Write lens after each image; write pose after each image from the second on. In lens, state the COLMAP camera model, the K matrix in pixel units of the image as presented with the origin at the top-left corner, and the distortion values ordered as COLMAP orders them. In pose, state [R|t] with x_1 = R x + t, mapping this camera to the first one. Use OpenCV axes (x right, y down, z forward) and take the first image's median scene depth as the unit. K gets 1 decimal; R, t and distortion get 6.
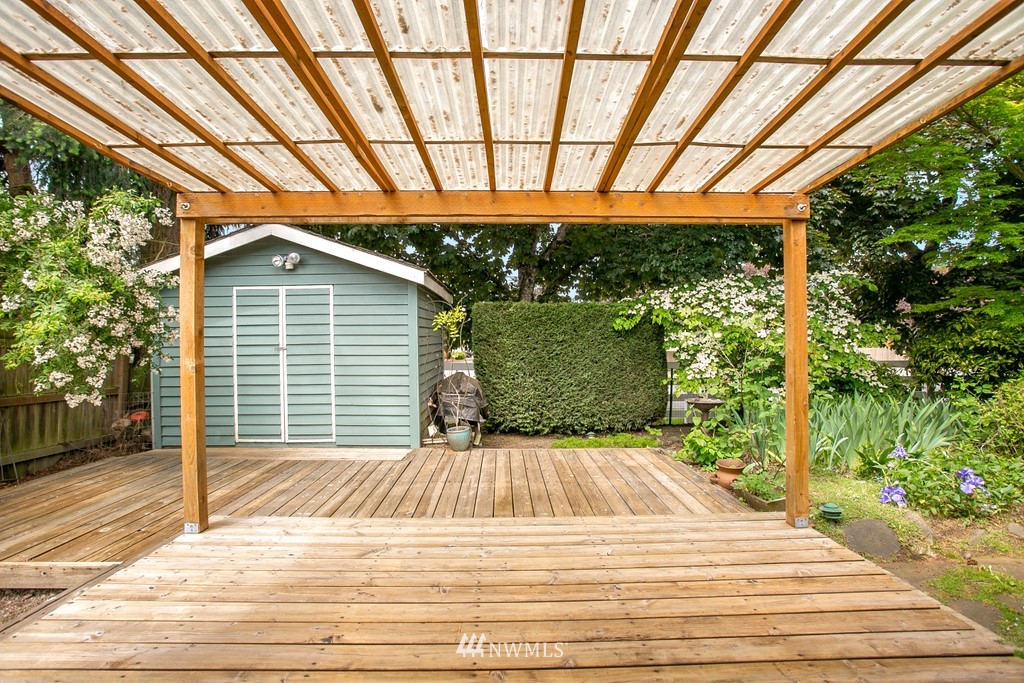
lens RADIAL K [[490.1, 0, 512.0], [0, 490.1, 341.5], [0, 0, 1]] dist [-0.071414, 0.033467]
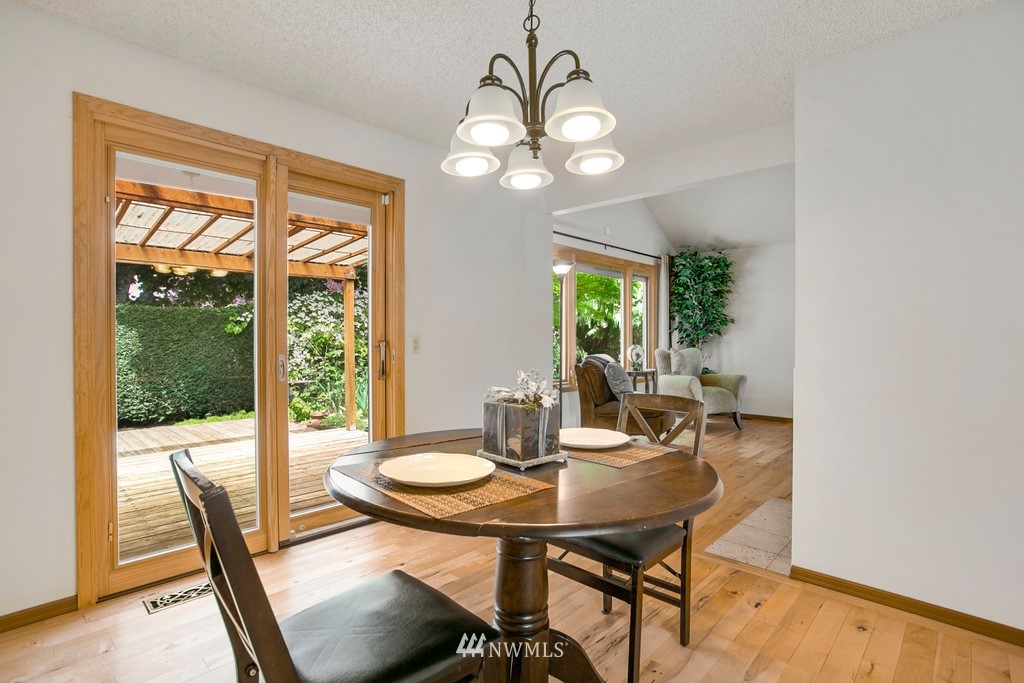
lens RADIAL K [[513.0, 0, 488.3], [0, 513.0, 344.8], [0, 0, 1]] dist [-0.002105, -0.000312]
pose [[0.734641, 0.000301, 0.678456, -0.183332], [0.001220, 0.999998, -0.001766, 0.012857], [-0.678455, 0.002125, 0.734639, -0.404472]]
